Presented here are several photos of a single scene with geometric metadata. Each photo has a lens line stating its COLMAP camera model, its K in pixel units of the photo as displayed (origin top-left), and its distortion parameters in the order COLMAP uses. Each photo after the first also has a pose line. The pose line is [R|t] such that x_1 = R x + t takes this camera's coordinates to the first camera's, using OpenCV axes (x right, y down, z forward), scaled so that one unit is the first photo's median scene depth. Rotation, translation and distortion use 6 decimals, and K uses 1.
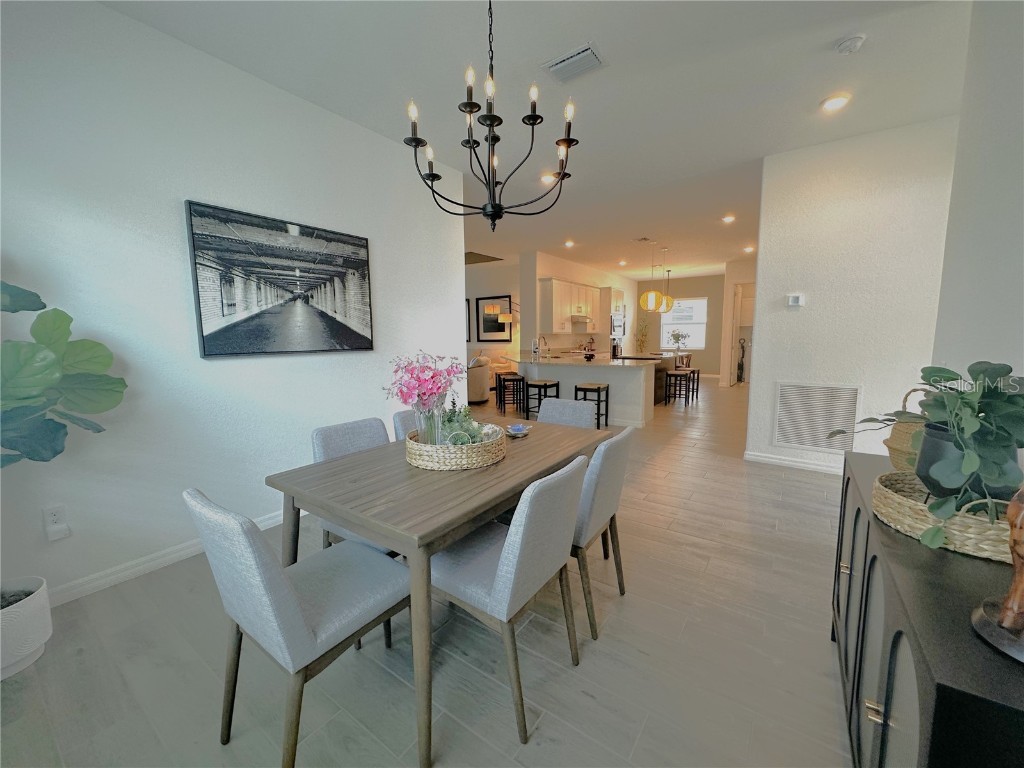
lens RADIAL K [[424.3, 0, 512.0], [0, 424.3, 384.0], [0, 0, 1]] dist [-0.000120, 0.000360]
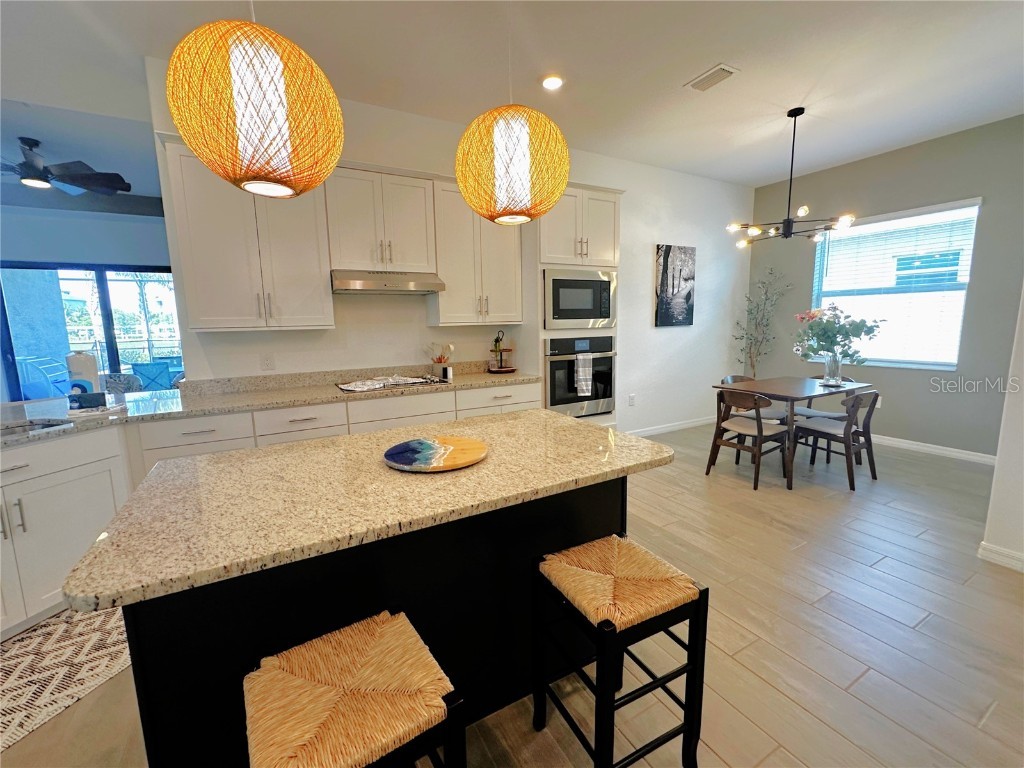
lens RADIAL K [[444.8, 0, 512.0], [0, 444.8, 380.7], [0, 0, 1]] dist [-0.002990, -0.000407]
pose [[0.904812, 0.046650, -0.423248, 0.323430], [-0.037137, 0.998839, 0.030700, -0.077519], [0.424188, -0.012060, 0.905494, 0.612297]]
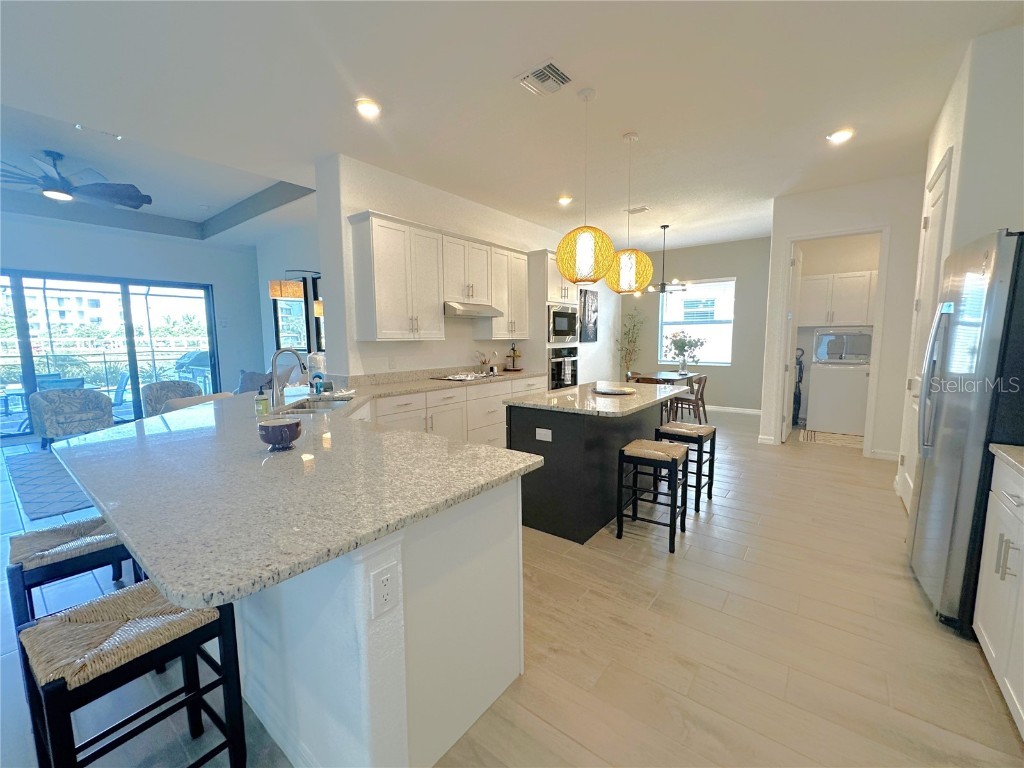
lens RADIAL K [[424.3, 0, 512.0], [0, 424.3, 384.0], [0, 0, 1]] dist [-0.000120, 0.000360]
pose [[0.998758, 0.005381, -0.049524, 0.194152], [-0.005677, 0.999967, -0.005824, -0.054973], [0.049491, 0.006098, 0.998756, 0.427681]]
